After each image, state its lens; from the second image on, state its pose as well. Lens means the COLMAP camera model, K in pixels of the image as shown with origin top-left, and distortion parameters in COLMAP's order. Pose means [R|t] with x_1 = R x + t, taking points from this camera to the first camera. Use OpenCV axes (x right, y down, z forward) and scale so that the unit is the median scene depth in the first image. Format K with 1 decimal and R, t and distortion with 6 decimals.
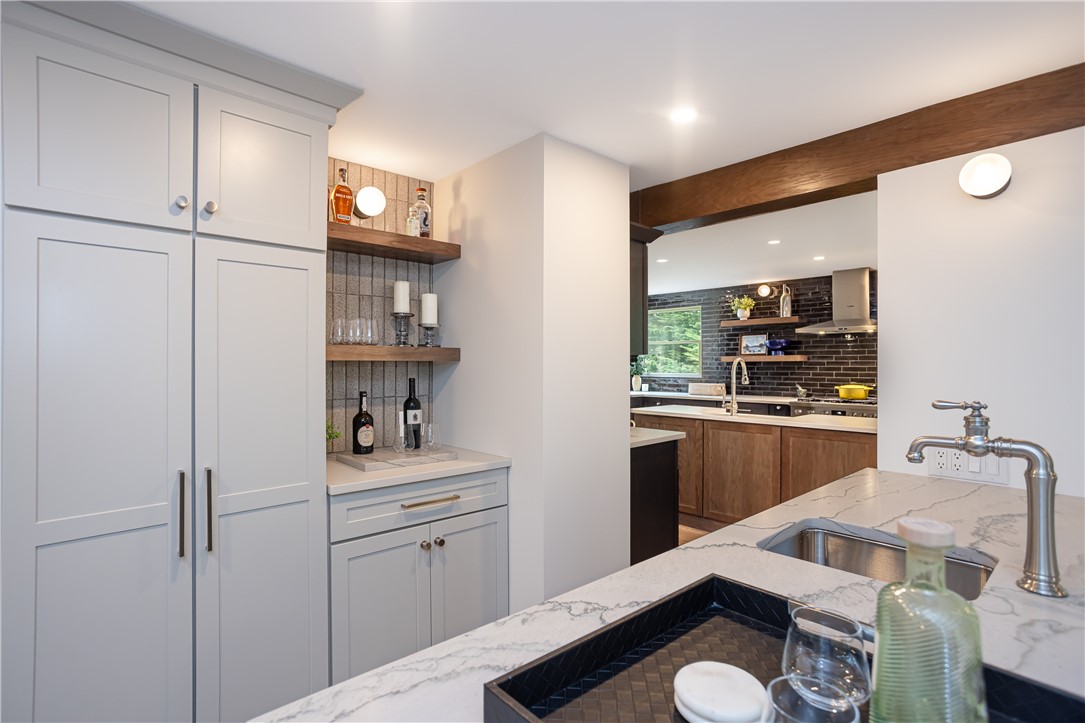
lens RADIAL K [[520.9, 0, 548.2], [0, 520.9, 362.5], [0, 0, 1]] dist [-0.012102, 0.000541]
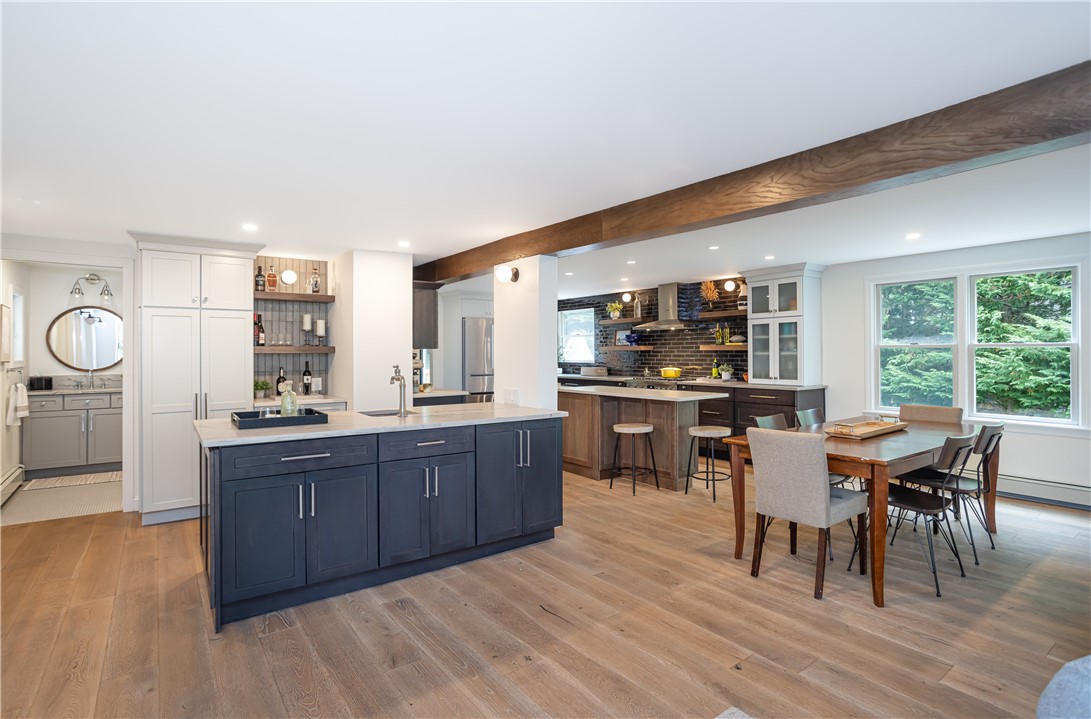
lens RADIAL K [[544.9, 0, 545.1], [0, 544.9, 354.9], [0, 0, 1]] dist [-0.003939, 0.000865]
pose [[0.992512, -0.005642, -0.122016, 0.425243], [0.006514, 0.999956, 0.006748, -0.001969], [0.121973, -0.007493, 0.992505, -0.473066]]
